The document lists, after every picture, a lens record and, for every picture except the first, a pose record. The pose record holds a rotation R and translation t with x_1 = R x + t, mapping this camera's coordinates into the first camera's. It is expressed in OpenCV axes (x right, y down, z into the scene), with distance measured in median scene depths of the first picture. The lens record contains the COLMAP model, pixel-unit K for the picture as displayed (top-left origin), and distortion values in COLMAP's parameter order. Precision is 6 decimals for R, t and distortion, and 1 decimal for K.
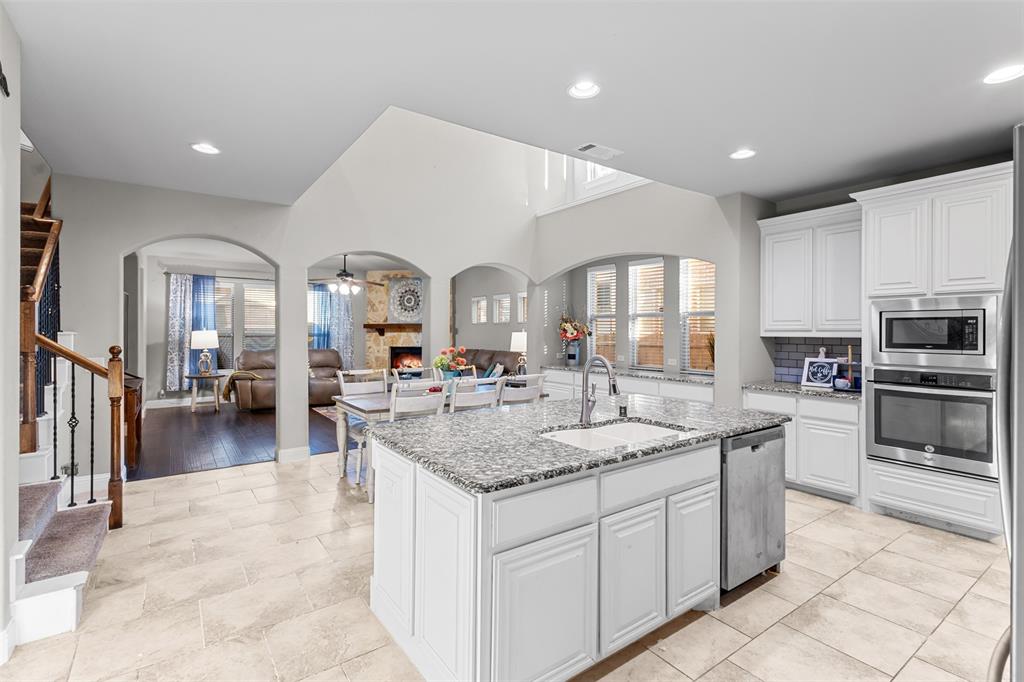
lens RADIAL K [[473.4, 0, 507.8], [0, 473.4, 331.4], [0, 0, 1]] dist [0.001079, 0.000315]
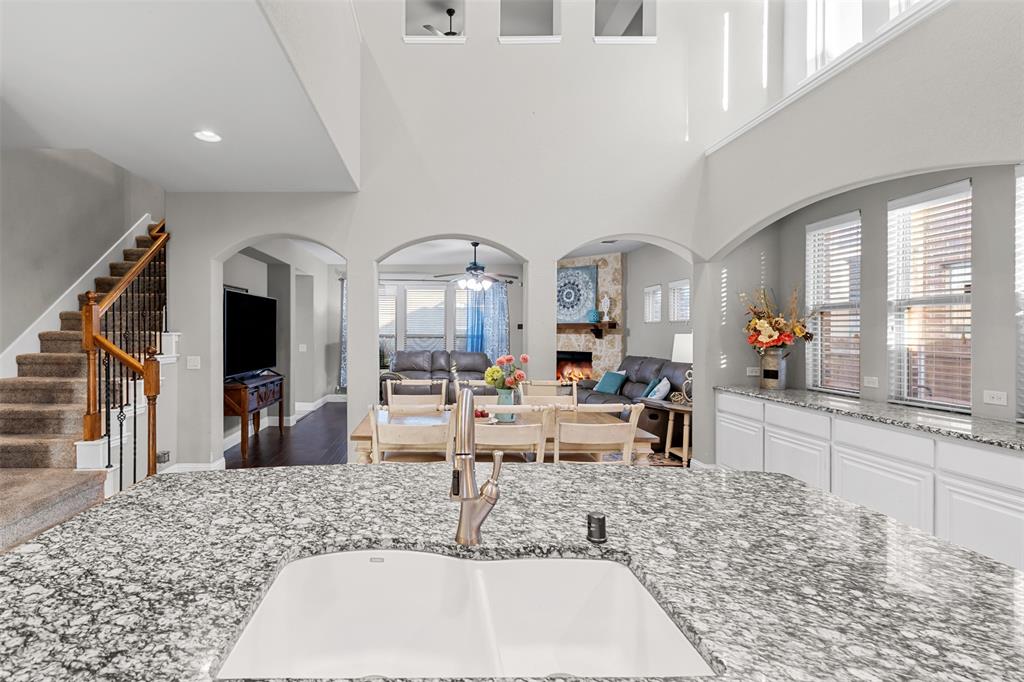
lens RADIAL K [[501.1, 0, 429.8], [0, 501.1, 330.2], [0, 0, 1]] dist [0.002172, 0.000446]
pose [[0.818471, -0.002110, -0.574543, 0.146470], [-0.001013, 0.999986, -0.005116, 0.000388], [0.574546, 0.004770, 0.818458, 0.221578]]
